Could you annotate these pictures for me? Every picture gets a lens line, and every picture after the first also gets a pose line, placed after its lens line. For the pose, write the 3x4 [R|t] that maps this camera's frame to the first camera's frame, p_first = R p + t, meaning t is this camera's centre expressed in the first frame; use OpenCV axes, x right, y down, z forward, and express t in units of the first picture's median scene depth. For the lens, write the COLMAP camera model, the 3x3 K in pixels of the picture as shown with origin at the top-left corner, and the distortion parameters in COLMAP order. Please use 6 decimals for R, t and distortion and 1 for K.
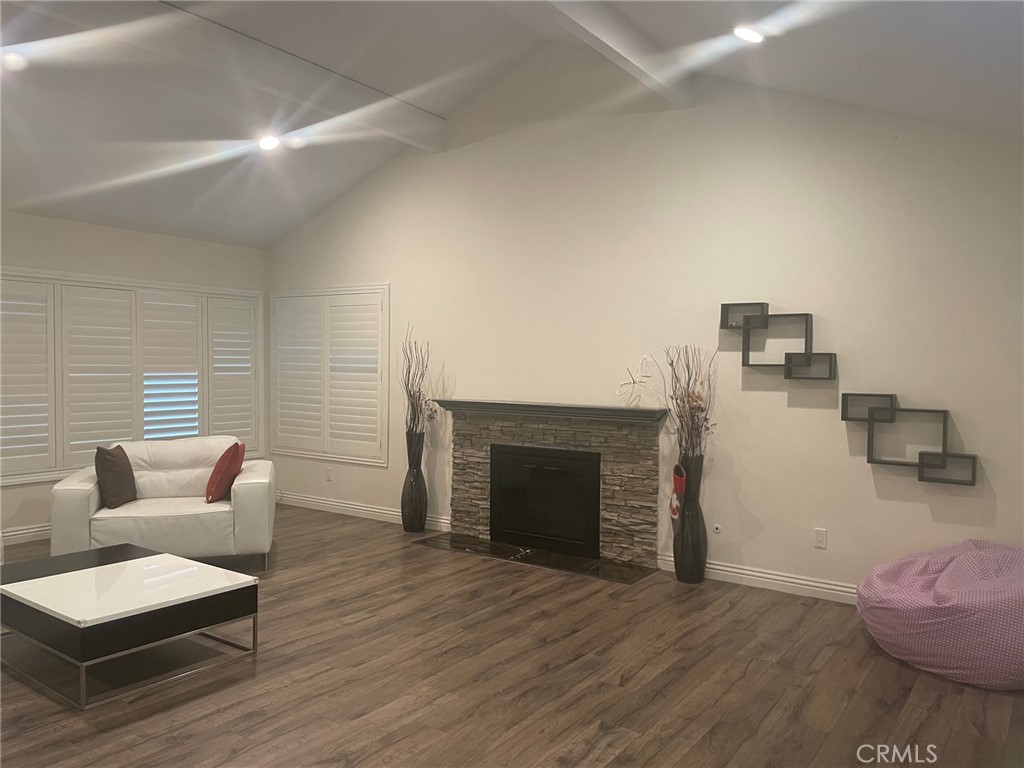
lens RADIAL K [[774.8, 0, 512.0], [0, 774.8, 384.0], [0, 0, 1]] dist [0.103755, -0.139031]
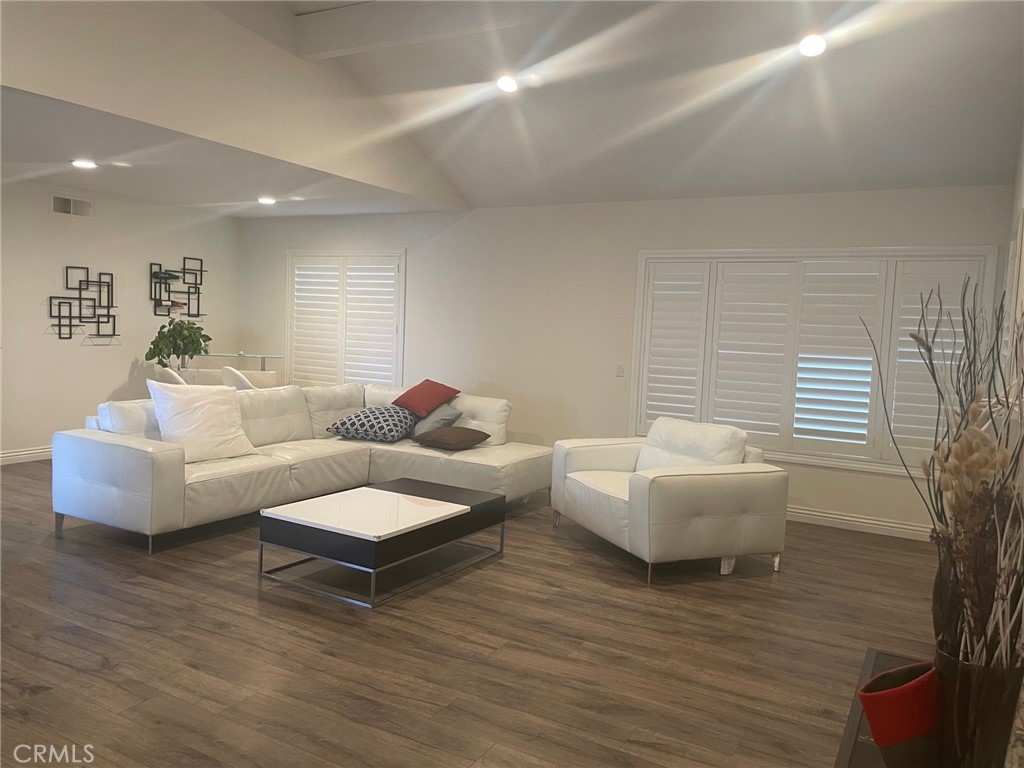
lens RADIAL K [[774.8, 0, 512.0], [0, 774.8, 384.0], [0, 0, 1]] dist [0.103755, -0.139031]
pose [[0.096989, 0.068460, -0.992928, 0.578513], [-0.066266, 0.995862, 0.062190, -0.020490], [0.993077, 0.059766, 0.101124, 0.897524]]
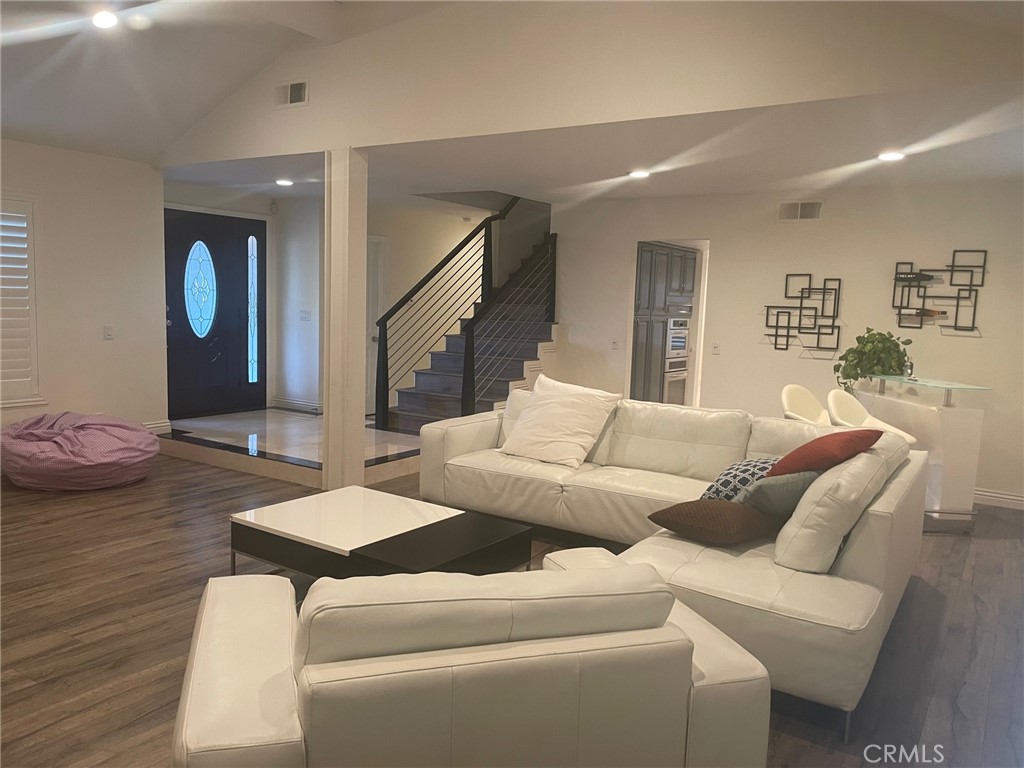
lens RADIAL K [[774.8, 0, 512.0], [0, 774.8, 384.0], [0, 0, 1]] dist [0.103755, -0.139031]
pose [[-0.998045, -0.047747, -0.040329, -0.537323], [-0.052690, 0.989842, 0.132051, -0.061285], [0.033614, 0.133918, -0.990422, 1.684157]]
